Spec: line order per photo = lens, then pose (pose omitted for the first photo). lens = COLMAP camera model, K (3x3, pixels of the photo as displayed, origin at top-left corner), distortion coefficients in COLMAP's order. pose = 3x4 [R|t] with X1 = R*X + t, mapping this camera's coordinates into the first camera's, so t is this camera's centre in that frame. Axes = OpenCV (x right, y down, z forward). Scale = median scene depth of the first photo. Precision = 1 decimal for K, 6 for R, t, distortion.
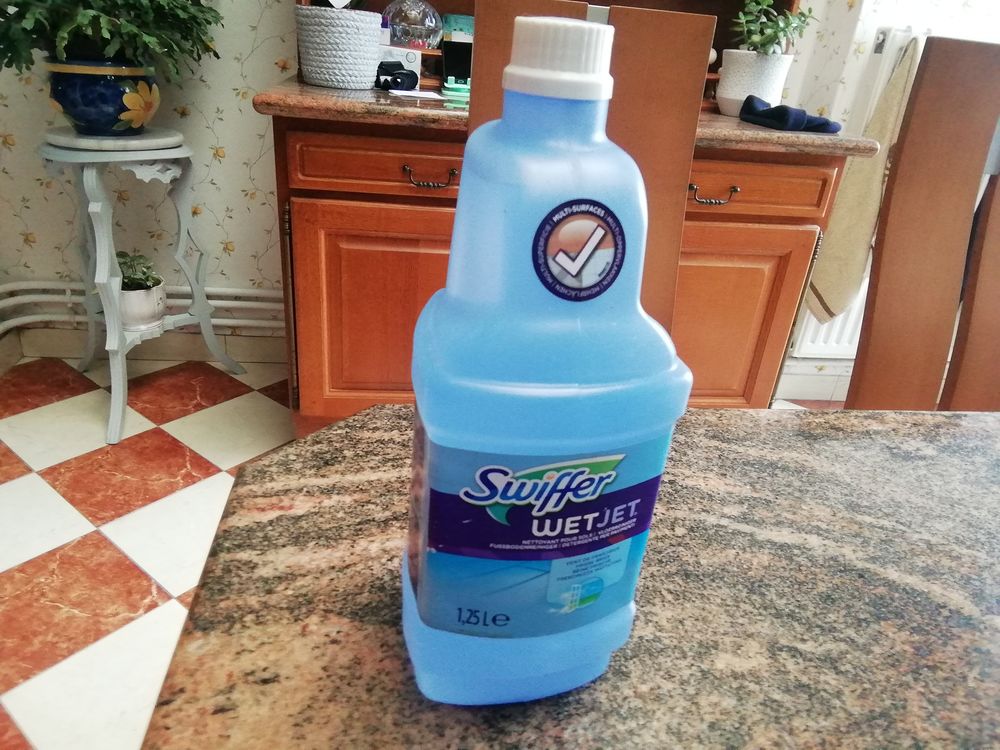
lens RADIAL K [[685.4, 0, 500.0], [0, 685.4, 375.0], [0, 0, 1]] dist [0.029786, -0.042177]
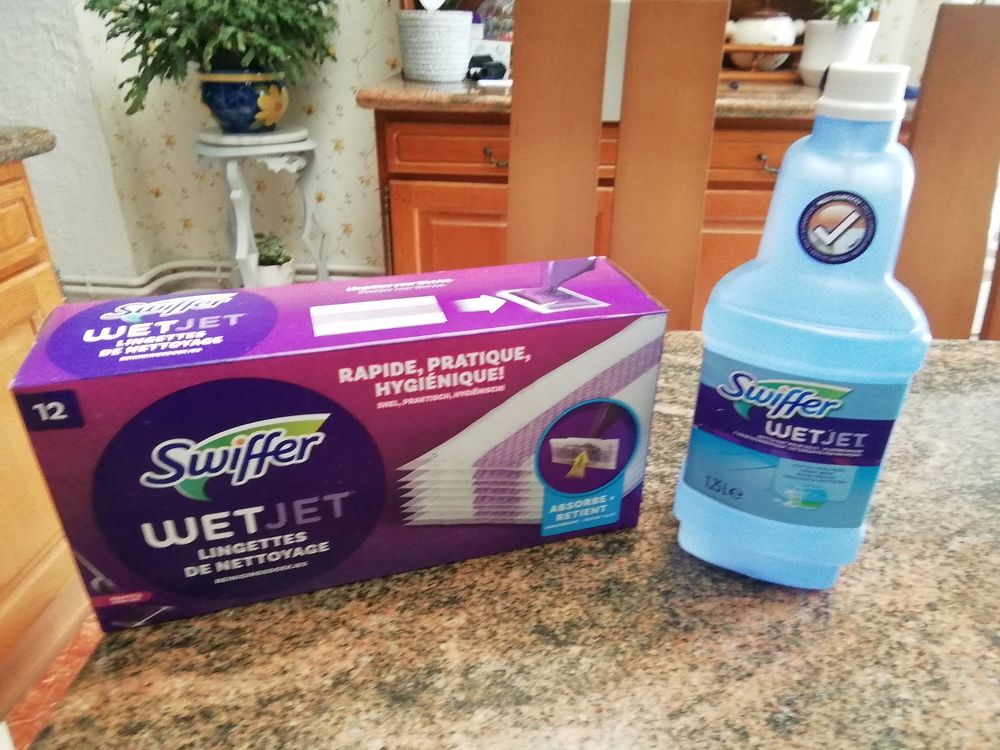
lens RADIAL K [[684.0, 0, 500.0], [0, 684.0, 375.0], [0, 0, 1]] dist [0.058709, -0.084557]
pose [[0.982730, 0.020363, -0.183923, 0.087888], [-0.017306, 0.999684, 0.018211, 0.039878], [0.184235, -0.014713, 0.982772, -0.094629]]
